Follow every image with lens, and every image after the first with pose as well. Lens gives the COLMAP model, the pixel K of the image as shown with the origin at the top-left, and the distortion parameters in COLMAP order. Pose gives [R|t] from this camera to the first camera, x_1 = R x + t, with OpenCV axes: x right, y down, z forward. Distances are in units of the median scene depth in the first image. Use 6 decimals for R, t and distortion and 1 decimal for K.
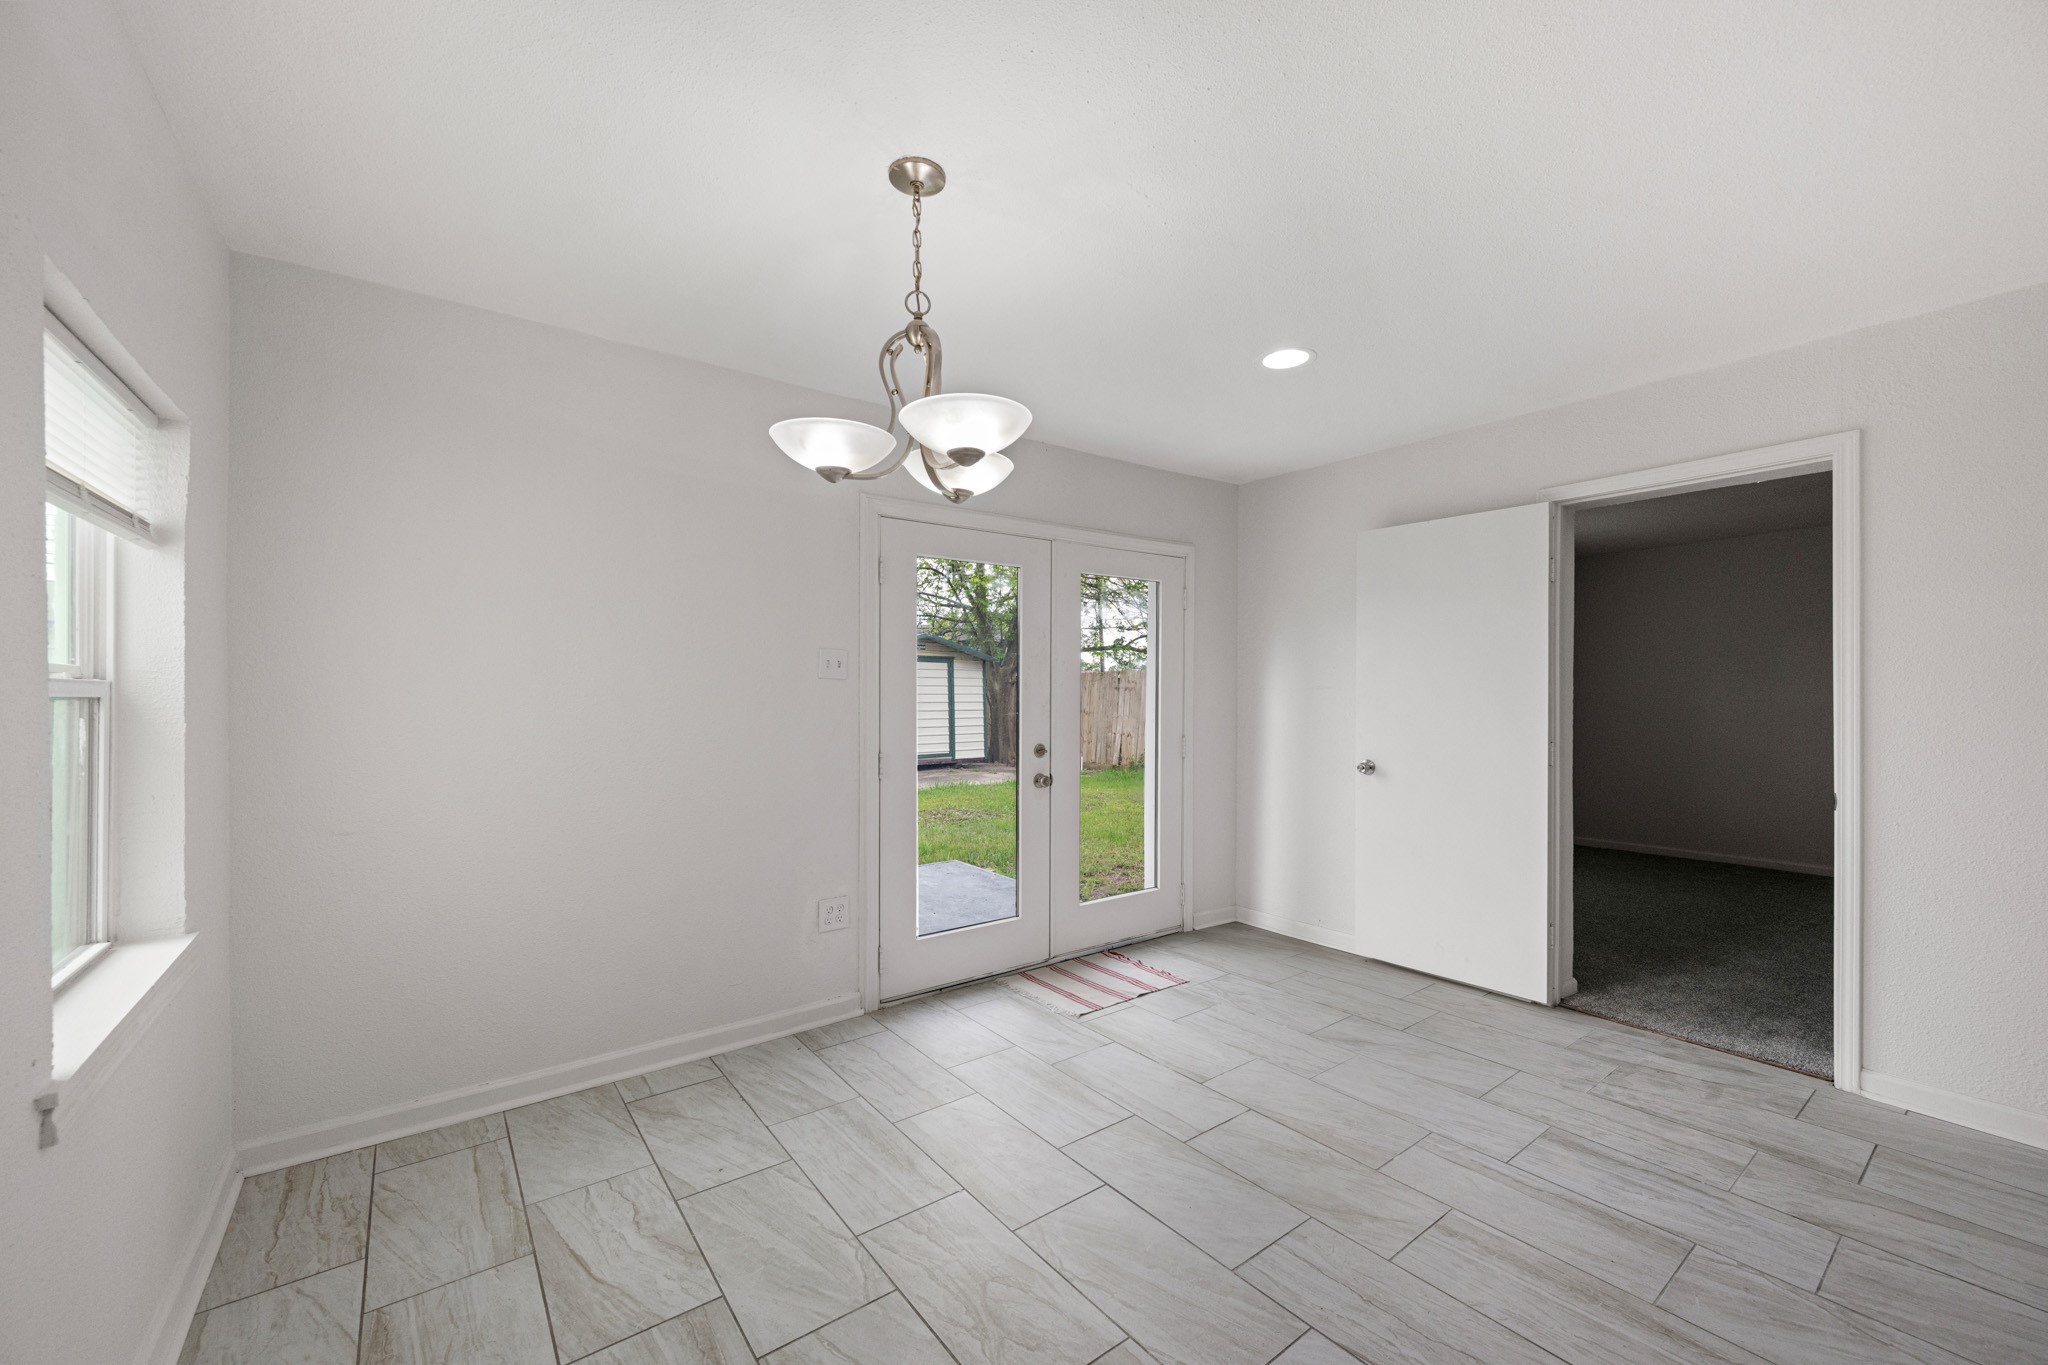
lens RADIAL K [[809.7, 0, 1022.5], [0, 809.7, 695.7], [0, 0, 1]] dist [-0.000039, -0.000167]
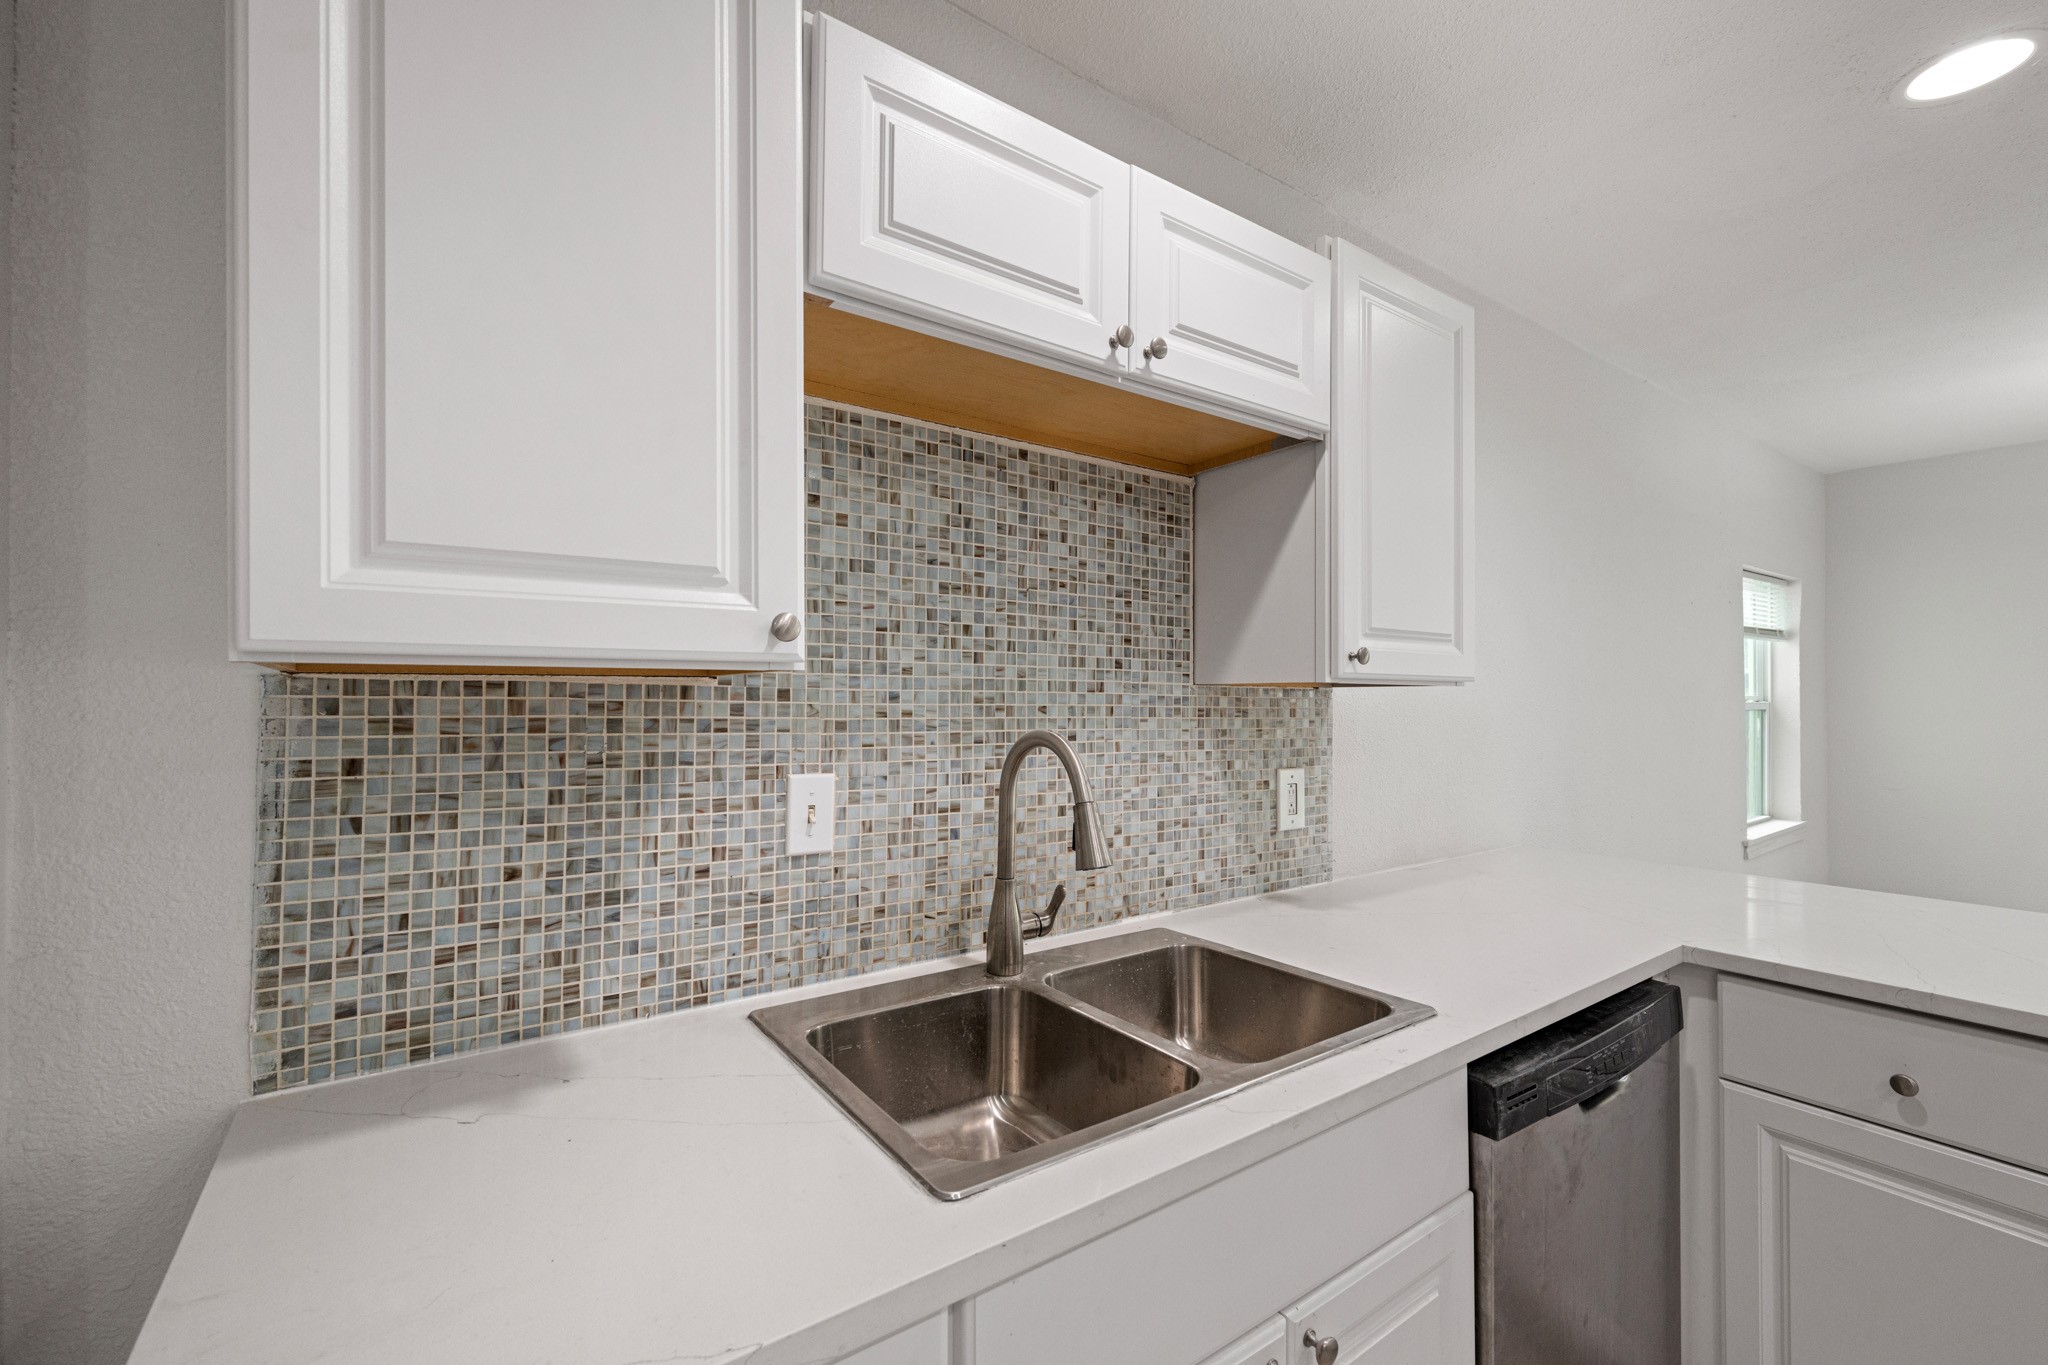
lens RADIAL K [[856.6, 0, 1029.1], [0, 856.6, 687.9], [0, 0, 1]] dist [-0.000761, -0.000141]
pose [[-0.011087, -0.010408, -0.999884, 0.732078], [0.001903, 0.999944, -0.010430, -0.021308], [0.999937, -0.002018, -0.011067, -0.592083]]
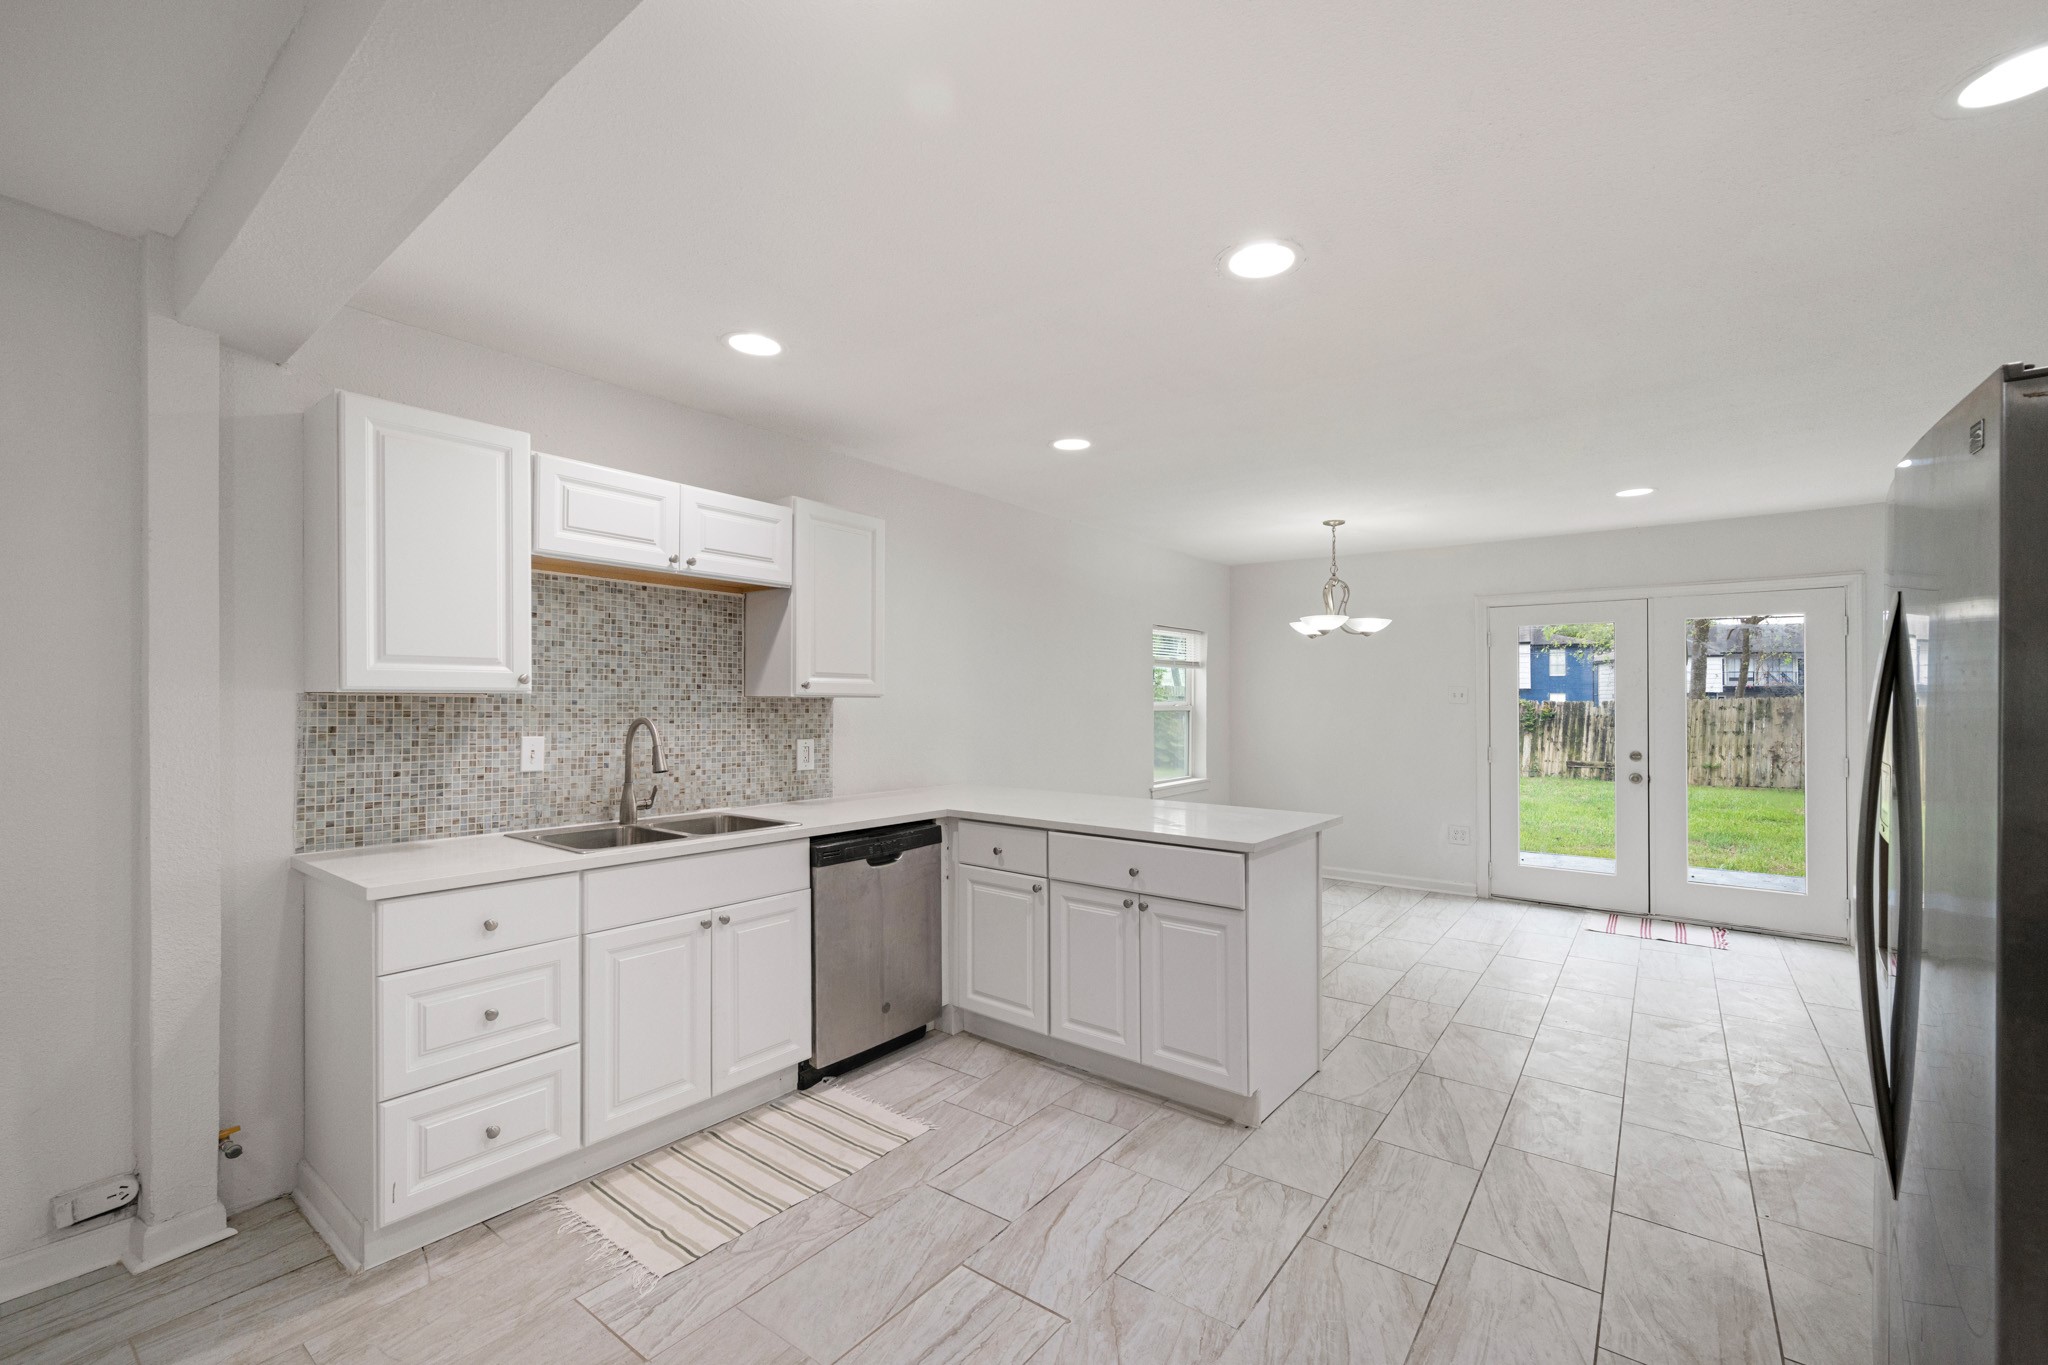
lens RADIAL K [[850.2, 0, 1029.9], [0, 850.2, 705.4], [0, 0, 1]] dist [0.000491, 0.000473]
pose [[0.278557, 0.009327, -0.960374, 1.339630], [-0.005122, 0.999953, 0.008226, -0.028312], [0.960406, 0.002627, 0.278592, -0.444670]]
